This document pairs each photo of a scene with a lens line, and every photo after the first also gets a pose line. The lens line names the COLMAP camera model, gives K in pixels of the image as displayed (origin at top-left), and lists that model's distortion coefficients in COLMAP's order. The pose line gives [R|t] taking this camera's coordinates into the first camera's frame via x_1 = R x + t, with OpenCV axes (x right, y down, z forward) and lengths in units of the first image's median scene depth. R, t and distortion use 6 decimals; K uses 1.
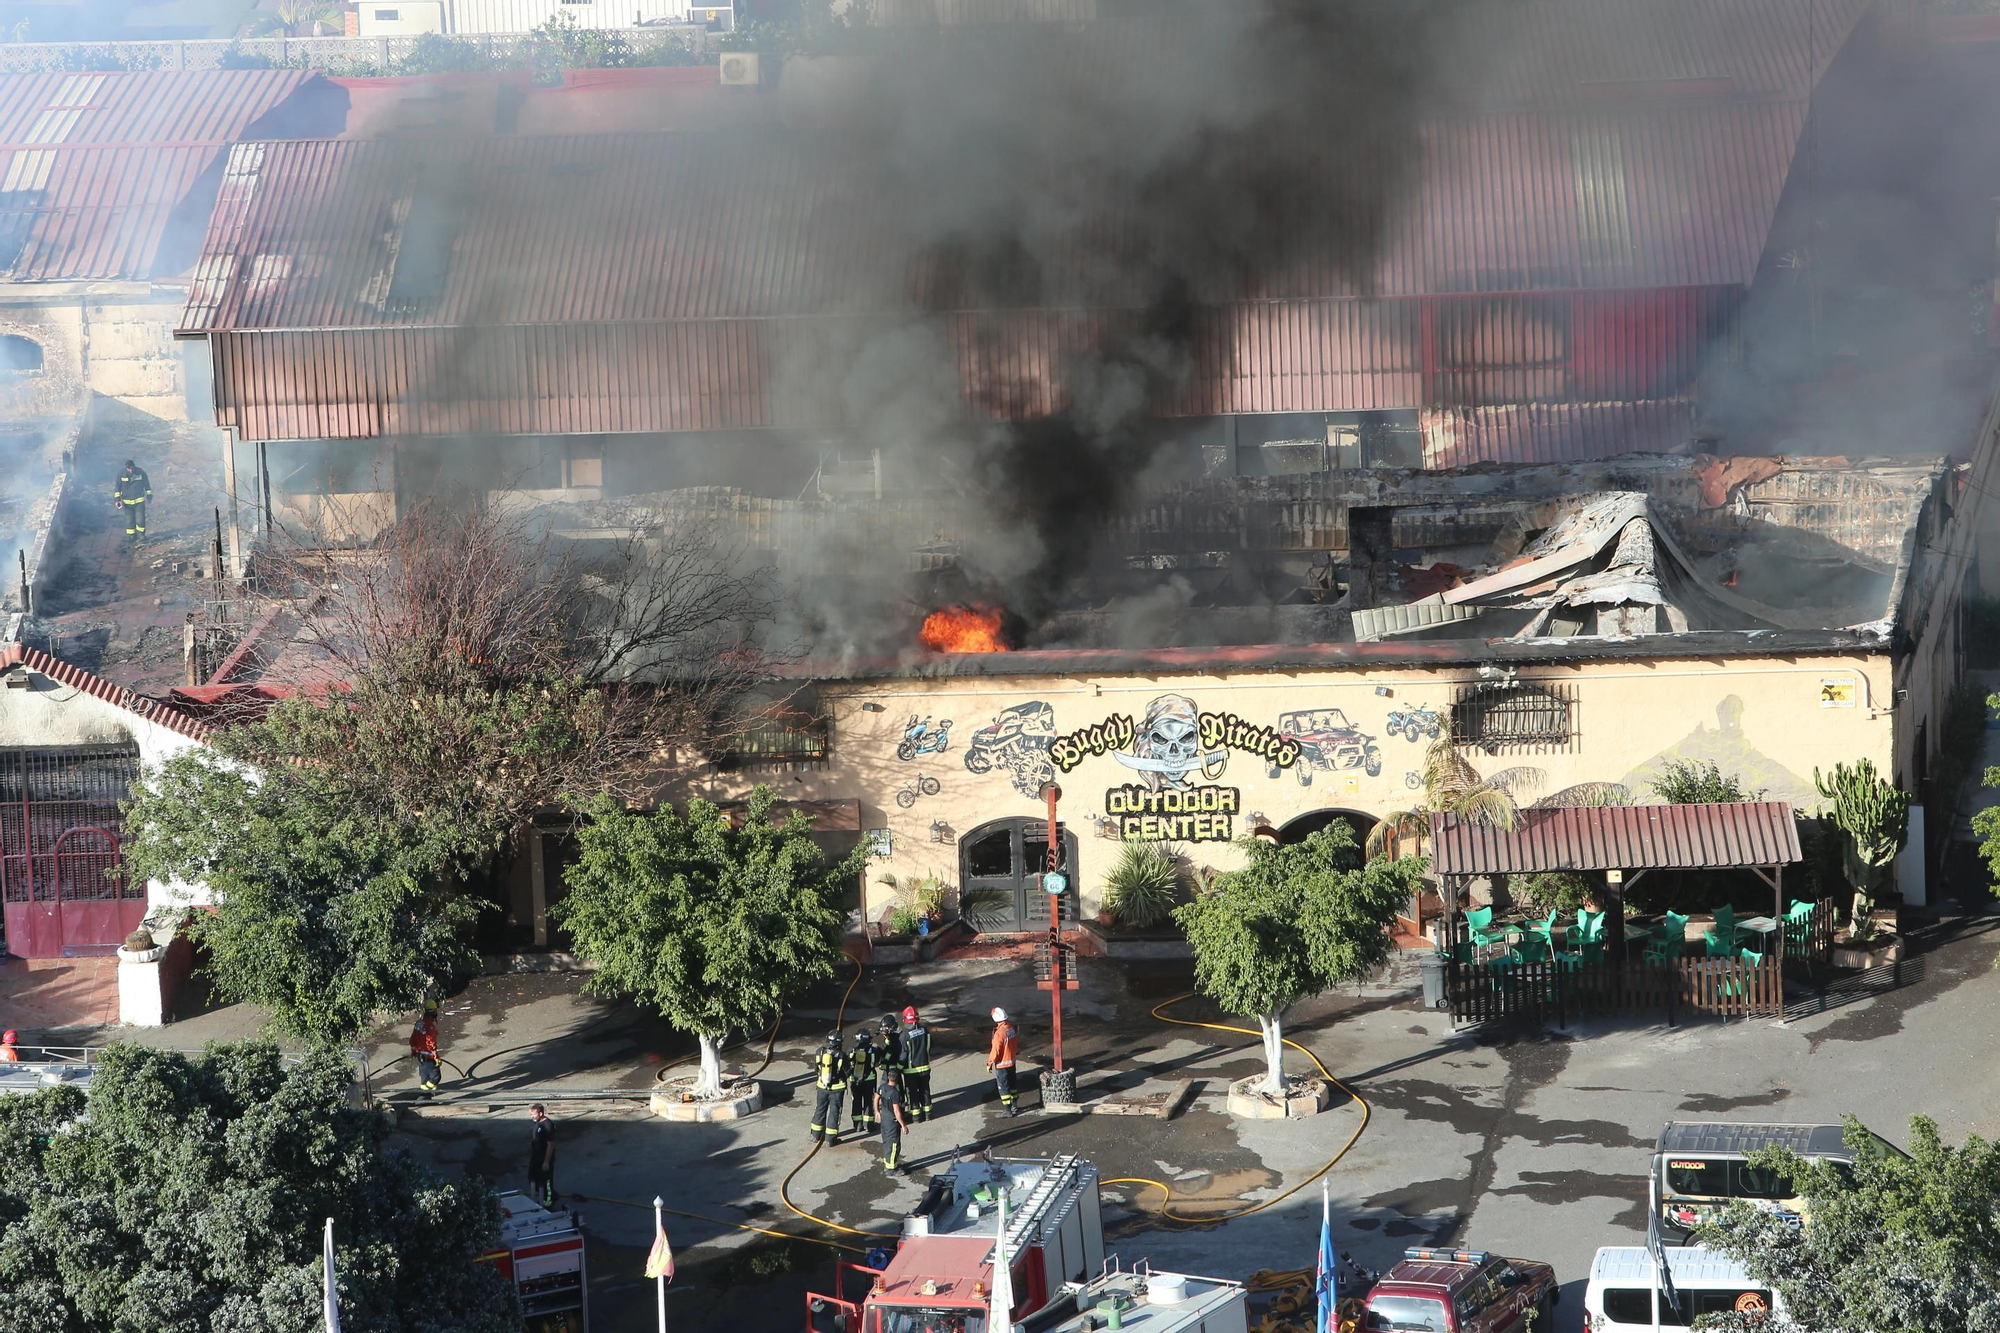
lens RADIAL K [[11166.2, 0, 995.2], [0, 11166.2, 695.4], [0, 0, 1]] dist [1.503365, 15.121489]
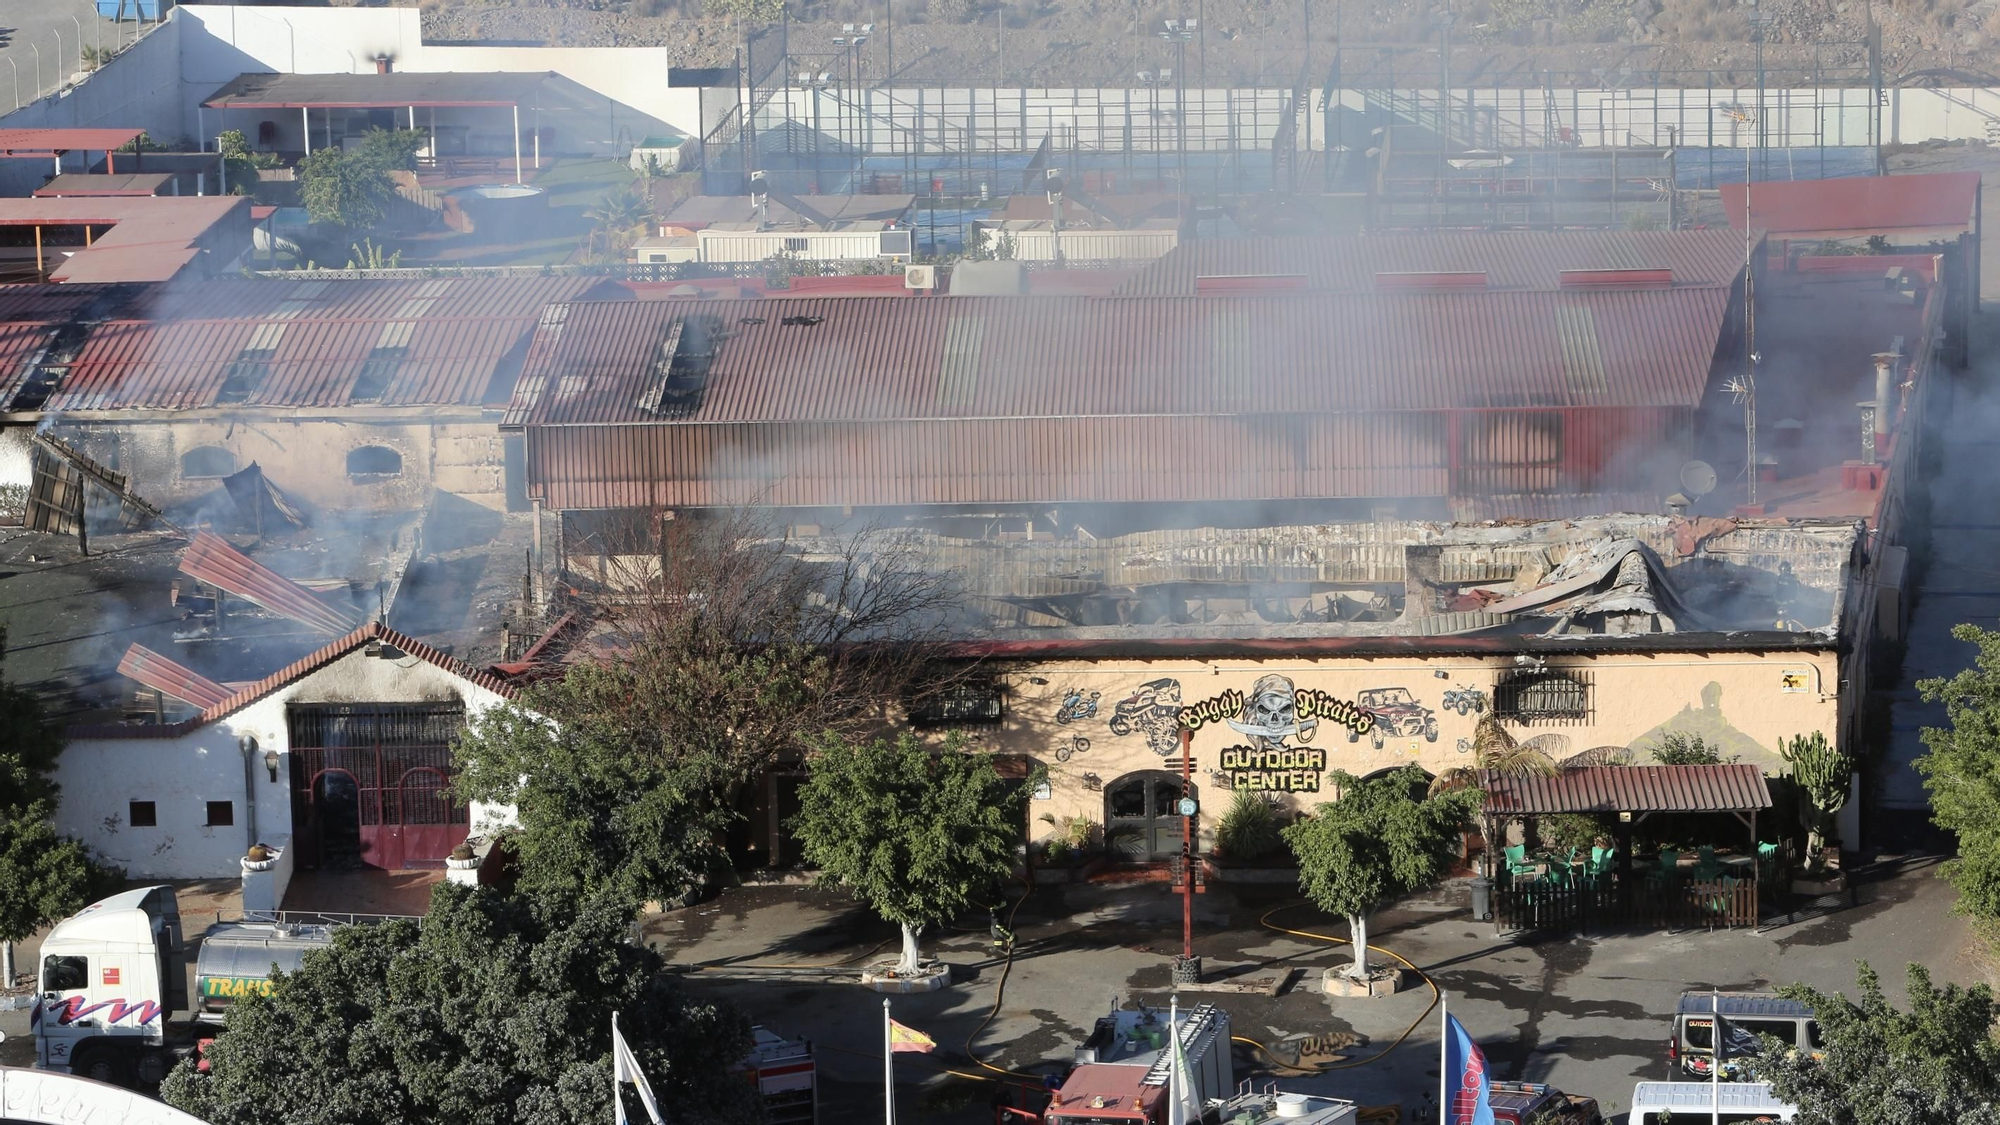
lens RADIAL K [[7203.8, 0, 1000.0], [0, 7203.8, 562.5], [0, 0, 1]] dist [0.222548, 3.005515]
pose [[0.999882, 0.015117, -0.002853, -0.013368], [-0.015247, 0.998476, -0.053041, 0.031529], [0.002047, 0.053078, 0.998588, 0.183628]]
